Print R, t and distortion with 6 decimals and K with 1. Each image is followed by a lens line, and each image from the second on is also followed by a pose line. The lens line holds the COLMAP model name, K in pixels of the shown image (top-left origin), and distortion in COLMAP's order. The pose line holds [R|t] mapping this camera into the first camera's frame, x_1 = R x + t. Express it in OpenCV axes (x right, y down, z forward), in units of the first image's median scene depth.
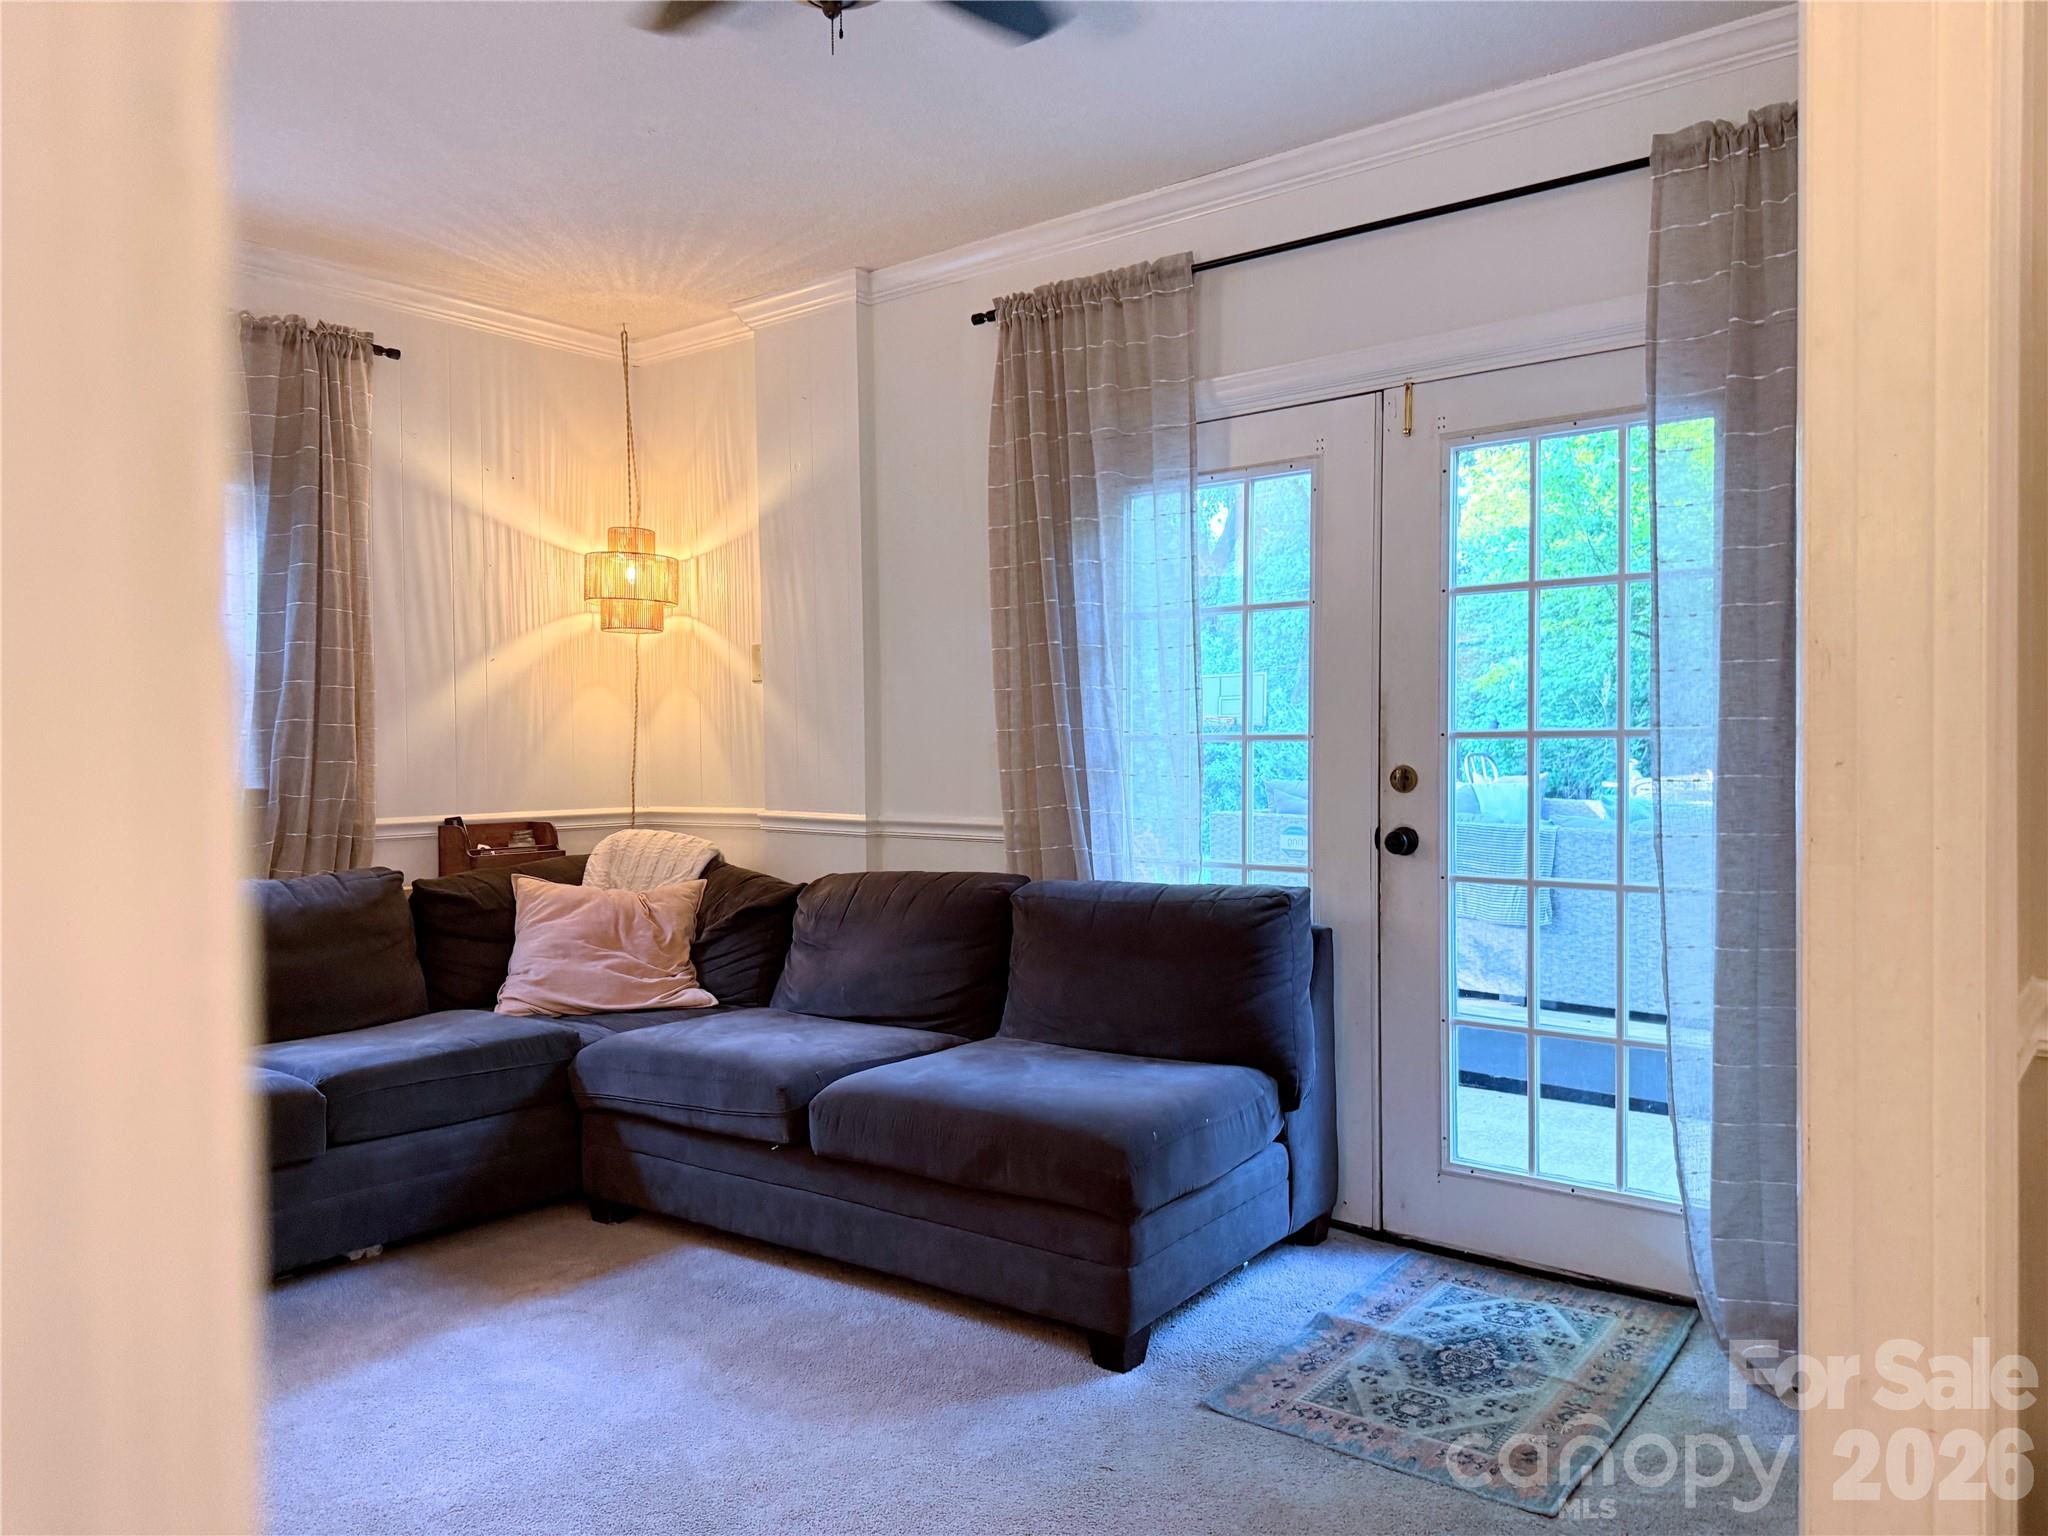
lens RADIAL K [[1430.9, 0, 1018.1], [0, 1430.9, 781.9], [0, 0, 1]] dist [0.074304, -0.100365]
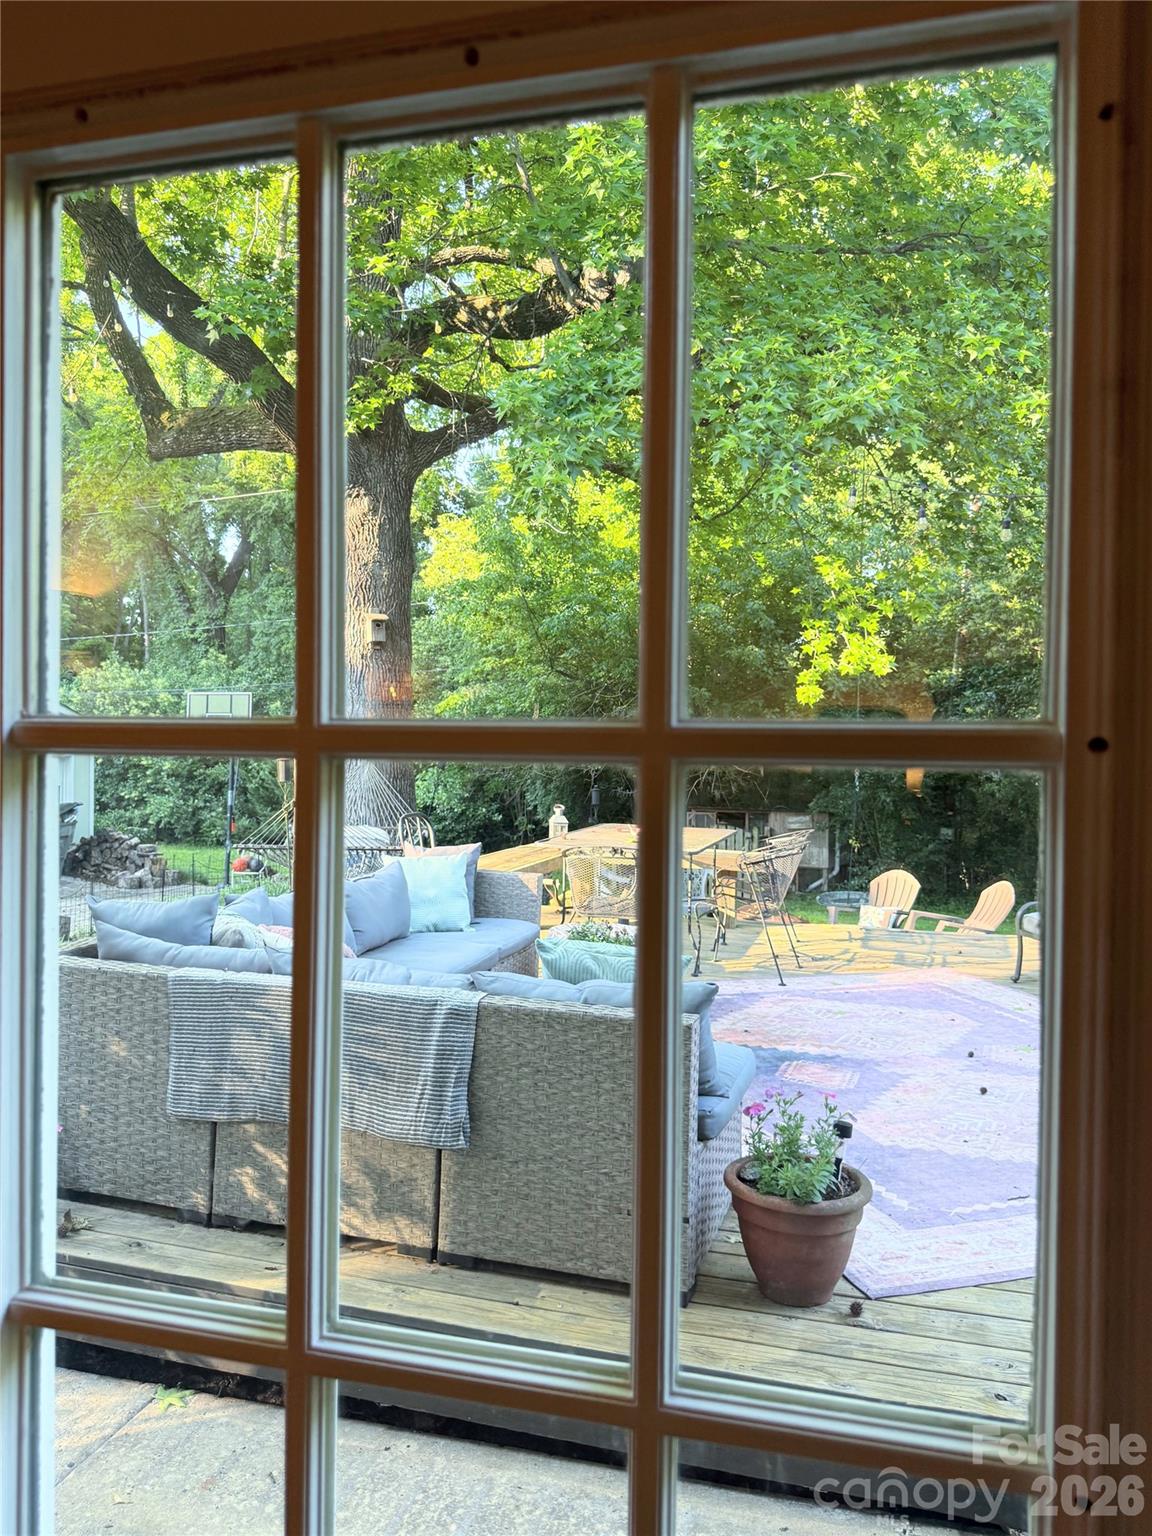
lens RADIAL K [[1073.2, 0, 576.0], [0, 1073.2, 768.0], [0, 0, 1]] dist [0.074304, -0.100365]
pose [[0.910296, 0.007733, 0.413885, 0.056677], [-0.010239, 0.999940, 0.003836, -0.023718], [-0.413831, -0.007730, 0.910321, 0.143819]]
